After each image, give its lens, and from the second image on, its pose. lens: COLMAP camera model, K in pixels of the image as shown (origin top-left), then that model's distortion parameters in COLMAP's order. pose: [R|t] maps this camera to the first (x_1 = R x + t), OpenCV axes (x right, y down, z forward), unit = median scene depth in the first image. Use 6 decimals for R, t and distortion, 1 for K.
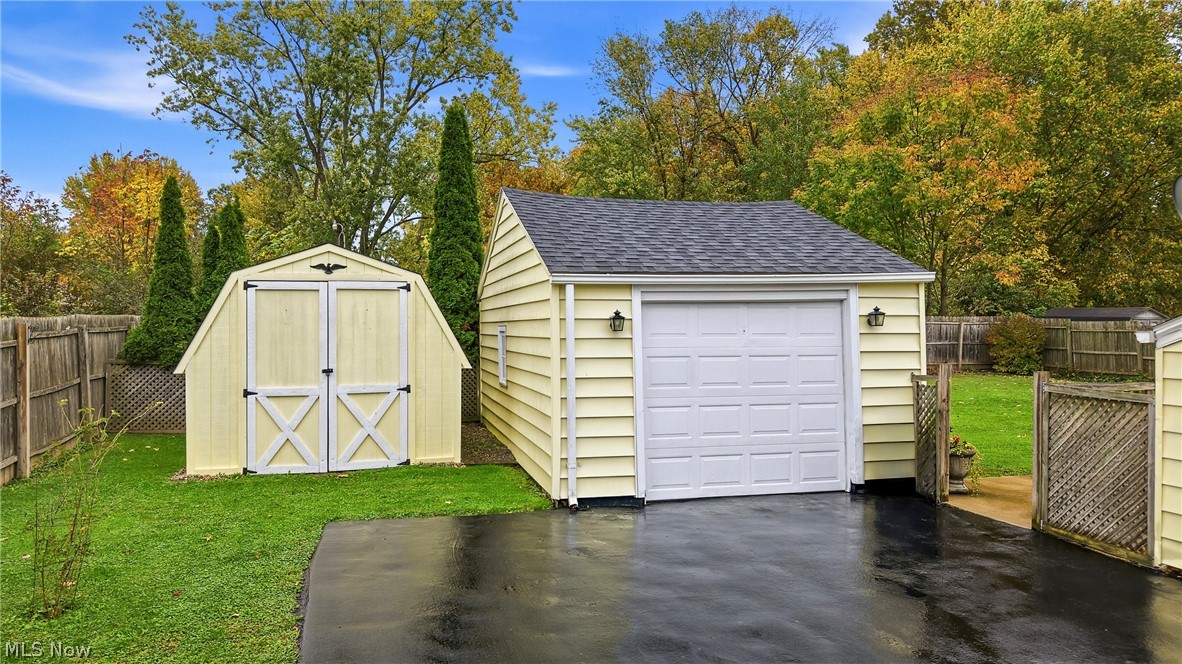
lens RADIAL K [[794.5, 0, 587.7], [0, 794.5, 327.0], [0, 0, 1]] dist [0.017004, -0.018097]
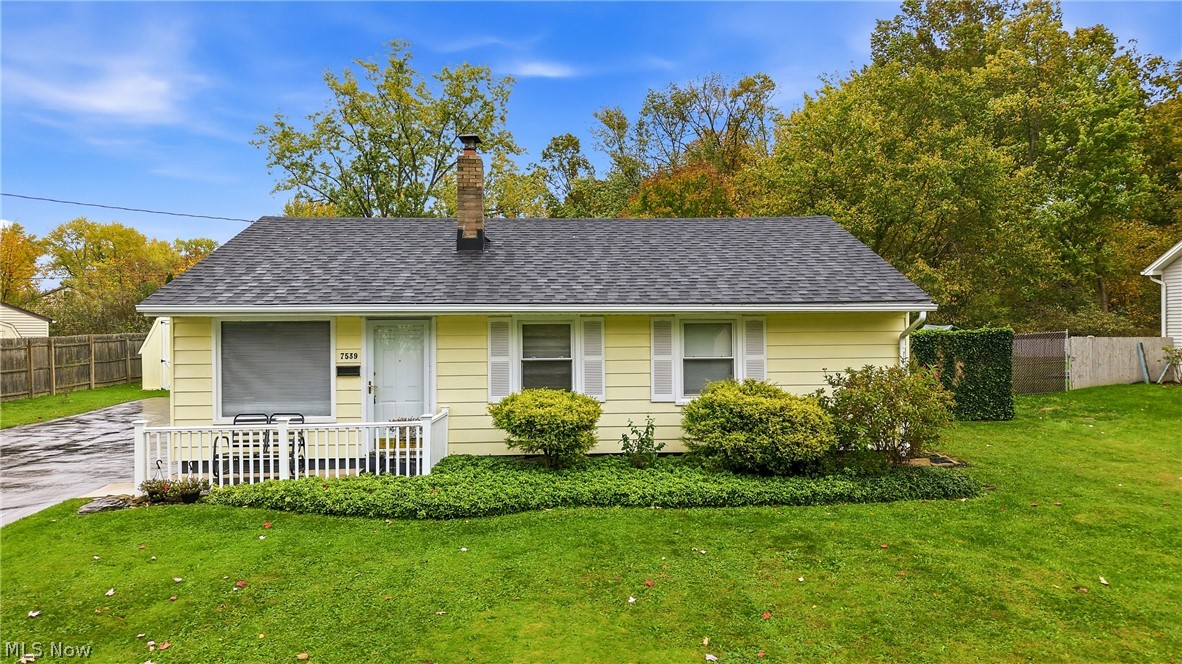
lens RADIAL K [[794.5, 0, 594.8], [0, 794.5, 340.2], [0, 0, 1]] dist [0.017004, -0.018097]
pose [[0.975347, -0.007088, -0.220565, 1.643217], [0.008103, 0.999960, 0.003699, 0.014061], [0.220530, -0.005395, 0.975365, -1.369129]]
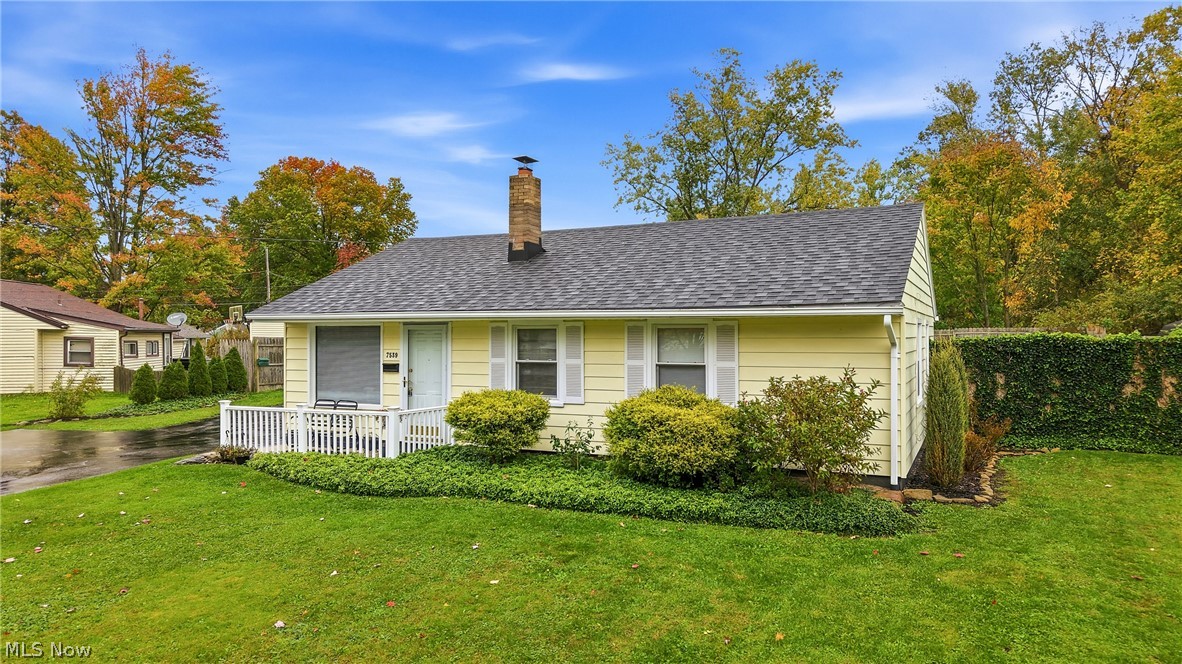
lens RADIAL K [[794.5, 0, 595.4], [0, 794.5, 326.5], [0, 0, 1]] dist [0.017004, -0.018097]
pose [[0.750915, -0.010053, -0.660322, 2.251060], [0.000098, 0.999886, -0.015111, 0.009414], [0.660399, 0.011282, 0.750831, -1.108438]]
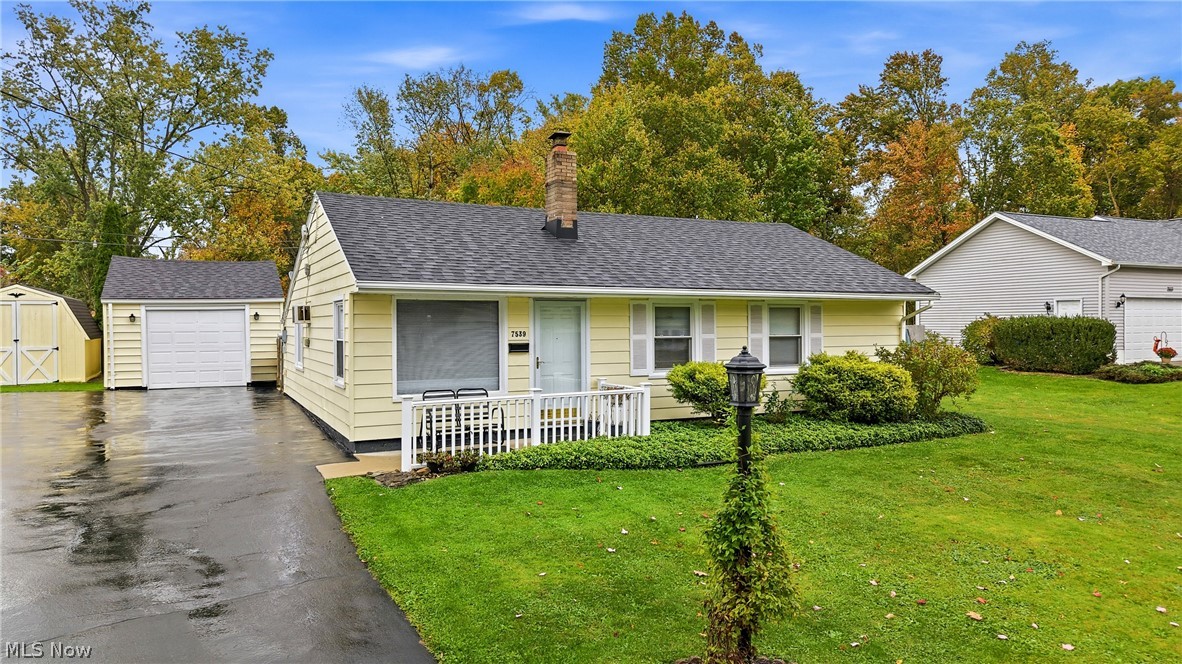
lens RADIAL K [[794.5, 0, 582.5], [0, 794.5, 334.9], [0, 0, 1]] dist [0.017004, -0.018097]
pose [[0.983564, -0.007312, 0.180413, 0.870209], [0.006003, 0.999952, 0.007797, 0.031922], [-0.180462, -0.006585, 0.983560, -1.562877]]
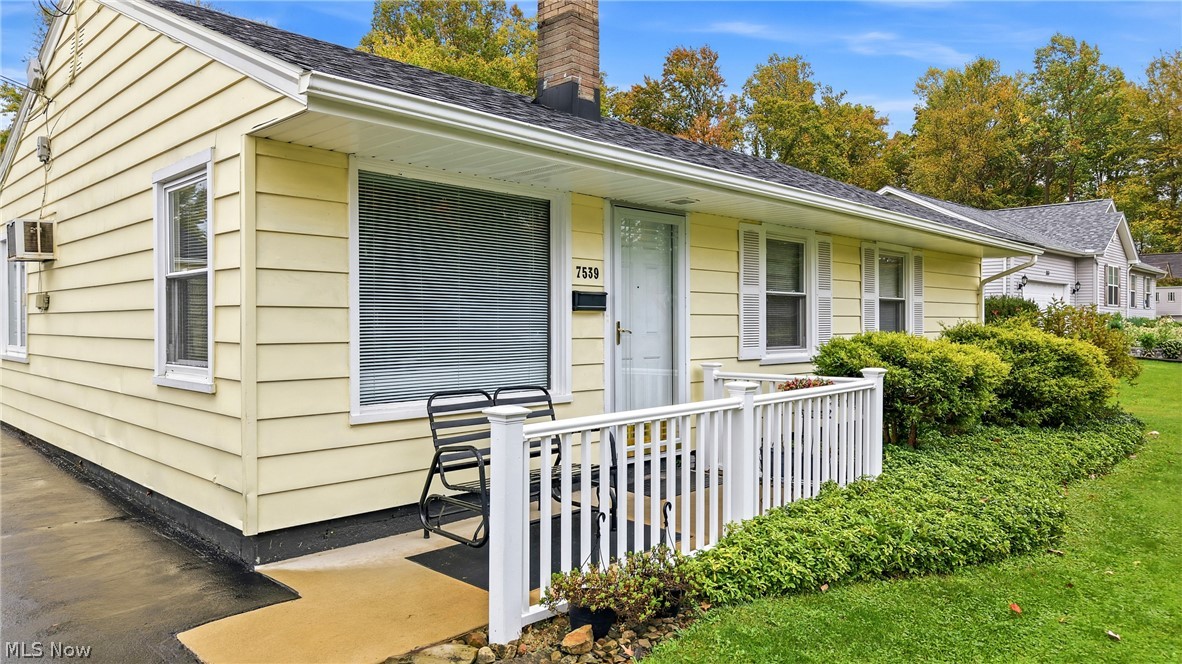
lens RADIAL K [[794.5, 0, 582.4], [0, 794.5, 335.8], [0, 0, 1]] dist [0.017004, -0.018097]
pose [[0.873366, -0.008568, 0.486988, 0.691202], [0.003617, 0.999932, 0.011106, 0.083361], [-0.487050, -0.007939, 0.873338, -0.805649]]
